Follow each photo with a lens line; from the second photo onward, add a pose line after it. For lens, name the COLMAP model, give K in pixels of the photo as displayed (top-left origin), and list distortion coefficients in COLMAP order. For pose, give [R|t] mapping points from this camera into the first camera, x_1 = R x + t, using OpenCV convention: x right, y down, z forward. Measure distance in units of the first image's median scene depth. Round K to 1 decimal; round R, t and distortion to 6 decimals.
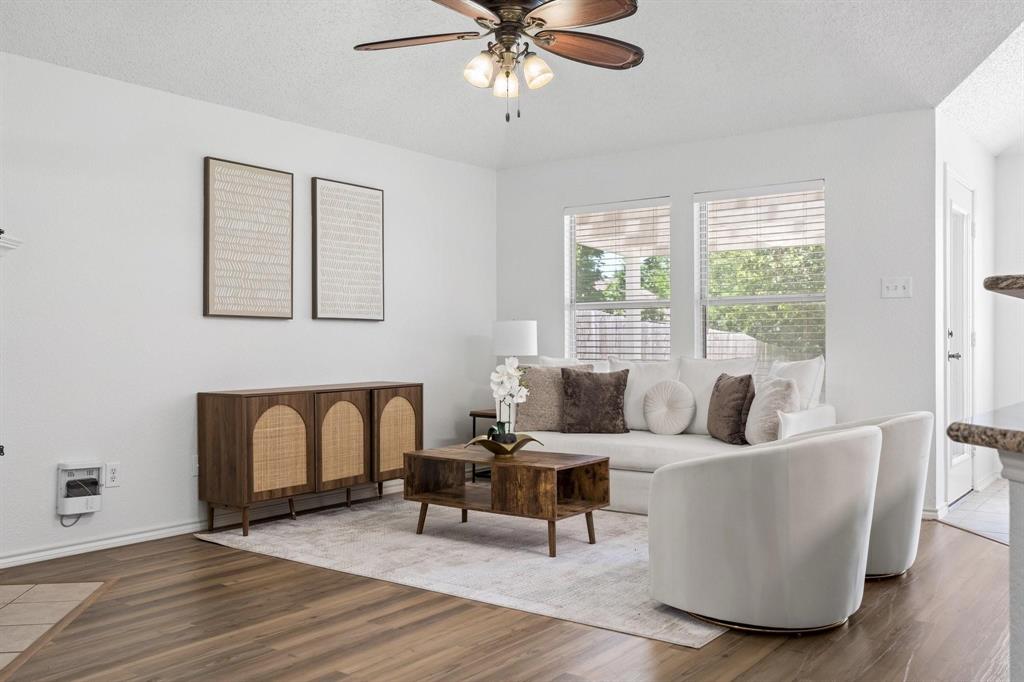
lens RADIAL K [[914.5, 0, 512.0], [0, 914.5, 341.0], [0, 0, 1]] dist [-0.005372, -0.007064]
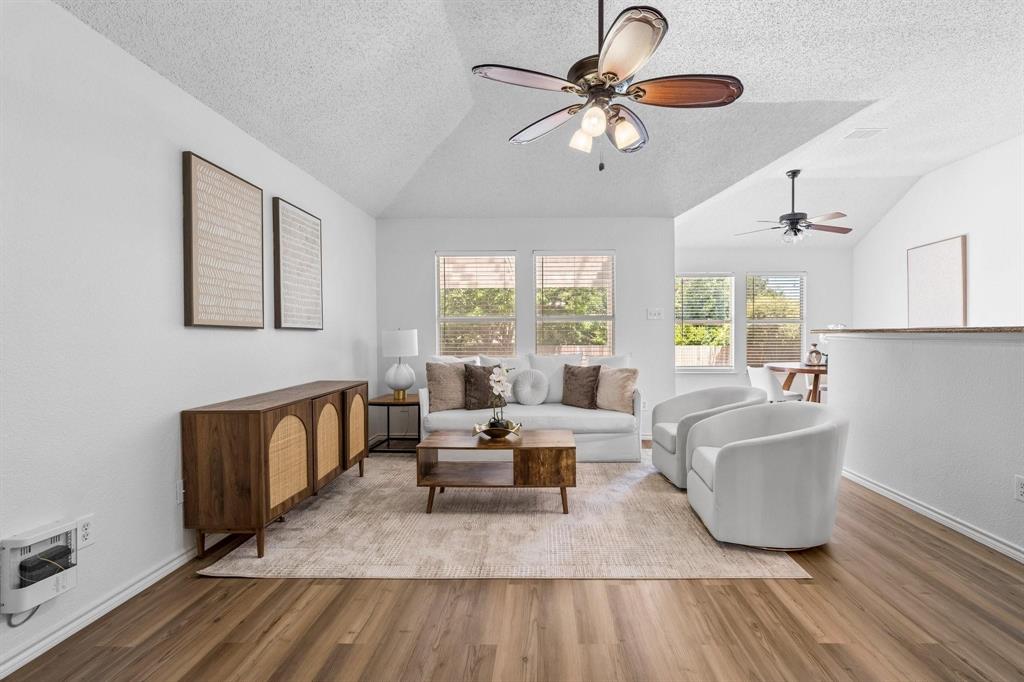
lens RADIAL K [[465.3, 0, 543.4], [0, 465.3, 339.6], [0, 0, 1]] dist [-0.003758, 0.000037]
pose [[0.804925, -0.006501, 0.593341, -0.327819], [0.000877, 0.999952, 0.009767, -0.018104], [-0.593376, -0.007341, 0.804892, 0.418648]]
